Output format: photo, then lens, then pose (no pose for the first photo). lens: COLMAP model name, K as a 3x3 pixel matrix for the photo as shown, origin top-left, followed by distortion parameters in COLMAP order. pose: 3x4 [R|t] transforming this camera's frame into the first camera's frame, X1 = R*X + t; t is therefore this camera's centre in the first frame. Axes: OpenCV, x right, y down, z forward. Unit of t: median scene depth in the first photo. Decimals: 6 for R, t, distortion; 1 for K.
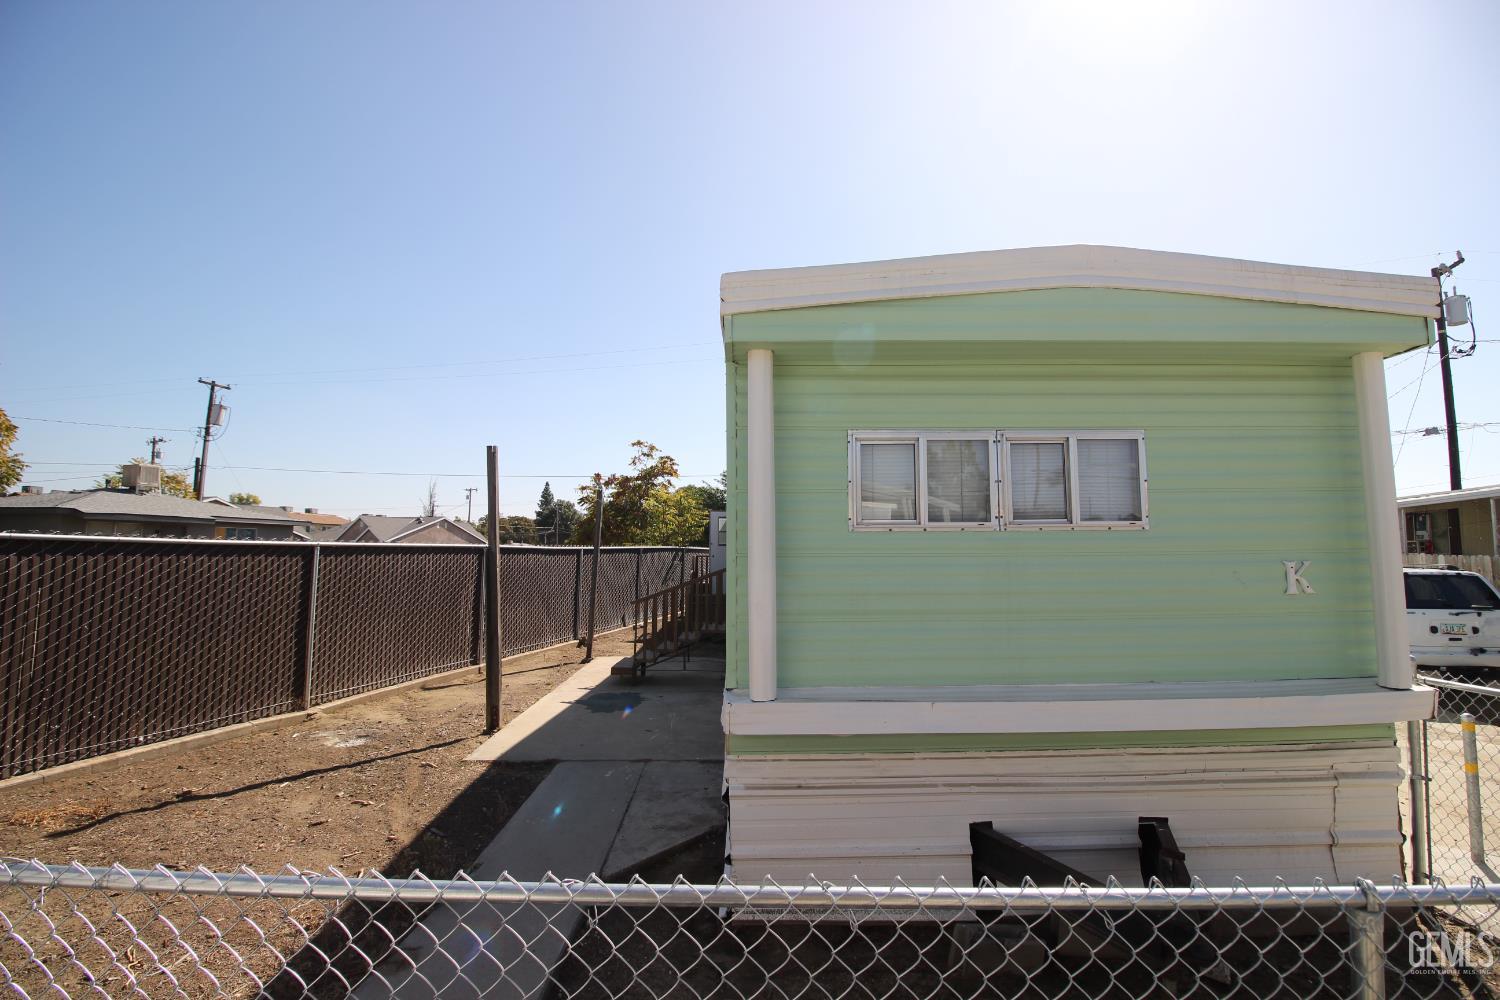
lens RADIAL K [[658.3, 0, 750.0], [0, 658.3, 500.0], [0, 0, 1]] dist [-0.019938, -0.000231]
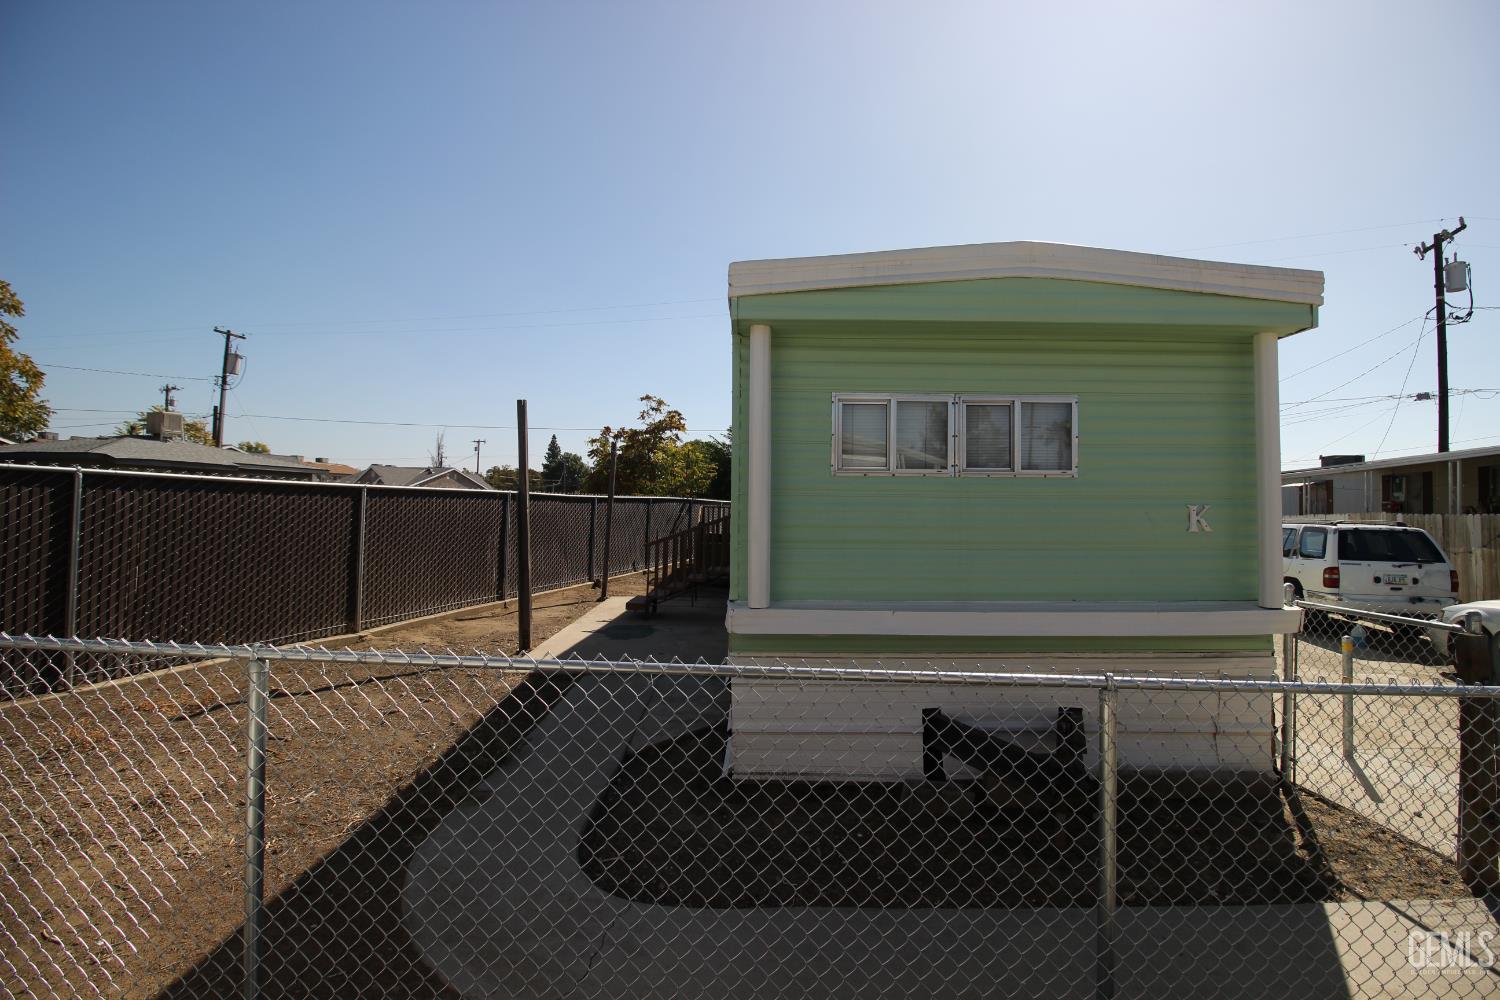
lens RADIAL K [[688.9, 0, 757.4], [0, 688.9, 499.0], [0, 0, 1]] dist [-0.001157, -0.011894]
pose [[0.999911, 0.013377, -0.000026, 0.006964], [-0.013352, 0.998104, 0.060082, 0.008432], [0.000830, -0.060076, 0.998193, -0.147216]]
